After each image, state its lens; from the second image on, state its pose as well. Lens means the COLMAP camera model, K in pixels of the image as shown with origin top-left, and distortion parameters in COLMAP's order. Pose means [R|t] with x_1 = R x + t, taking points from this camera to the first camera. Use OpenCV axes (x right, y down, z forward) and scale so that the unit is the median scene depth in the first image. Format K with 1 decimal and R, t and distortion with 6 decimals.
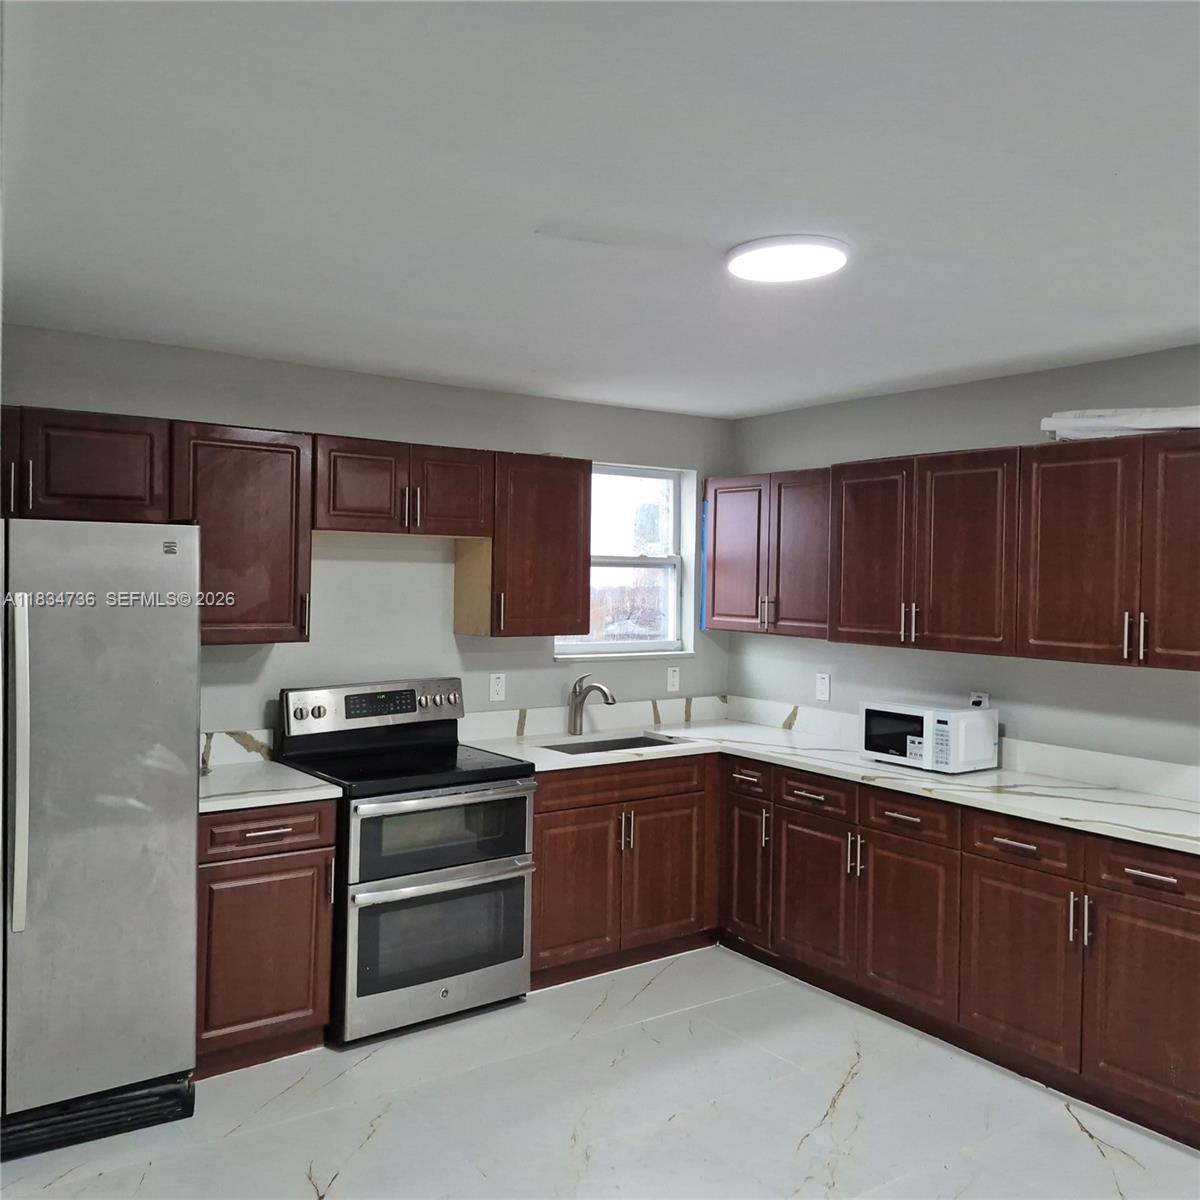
lens RADIAL K [[1093.9, 0, 587.4], [0, 1093.9, 587.4], [0, 0, 1]] dist [0.046748, 0.000000]
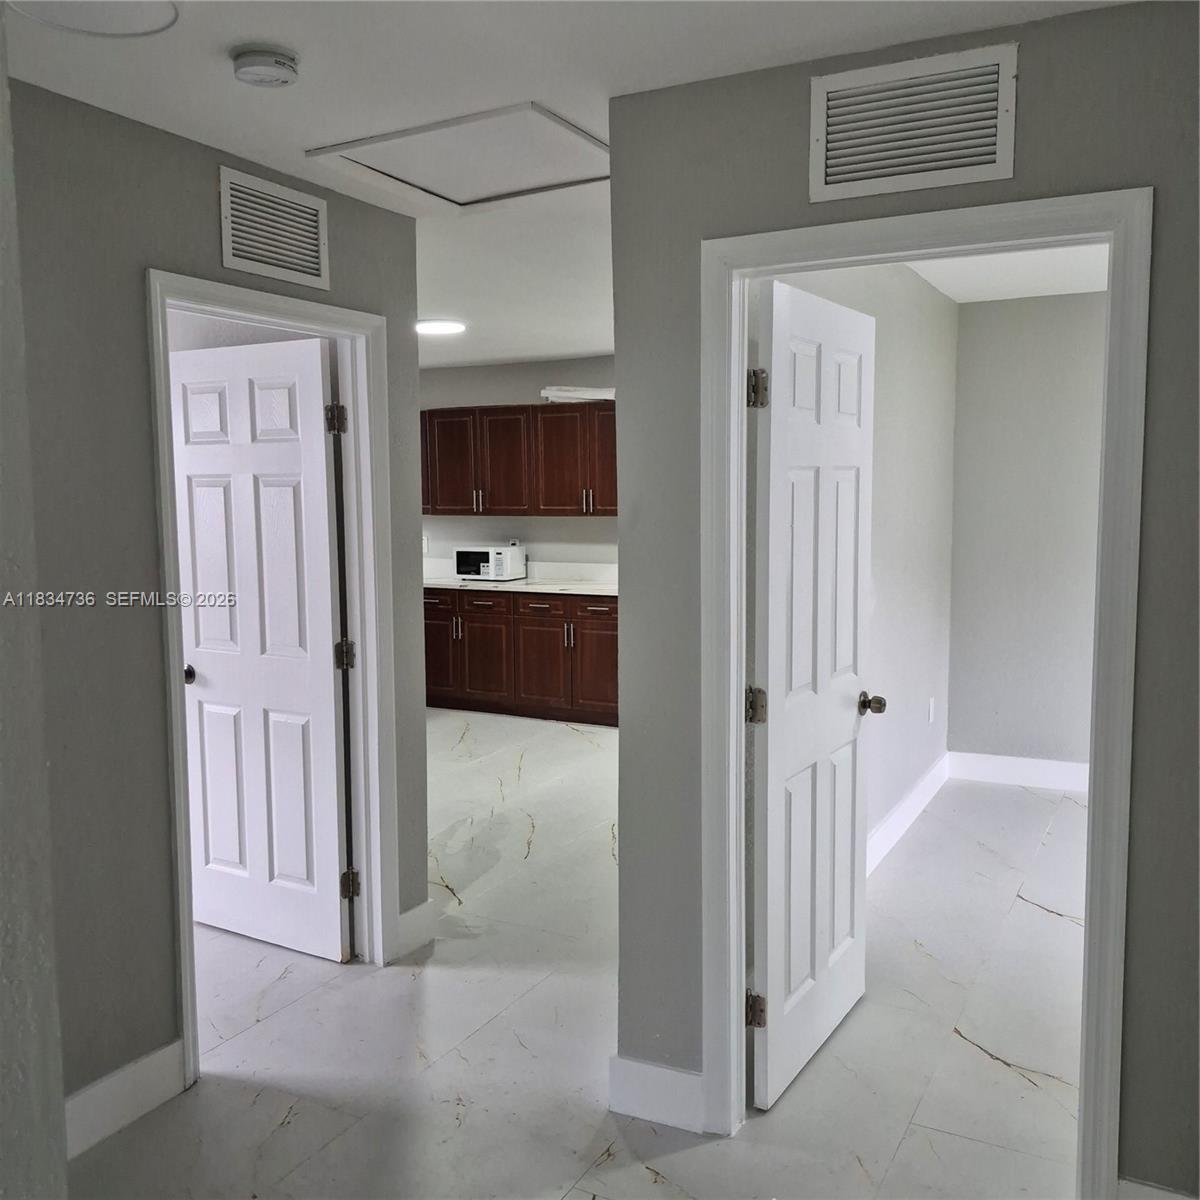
lens RADIAL K [[1093.9, 0, 594.2], [0, 1093.9, 602.4], [0, 0, 1]] dist [0.046748, 0.000000]
pose [[0.892011, -0.074808, 0.445780, -0.352094], [0.033796, 0.994487, 0.099263, 0.025160], [-0.450748, -0.073478, 0.889622, -0.700877]]
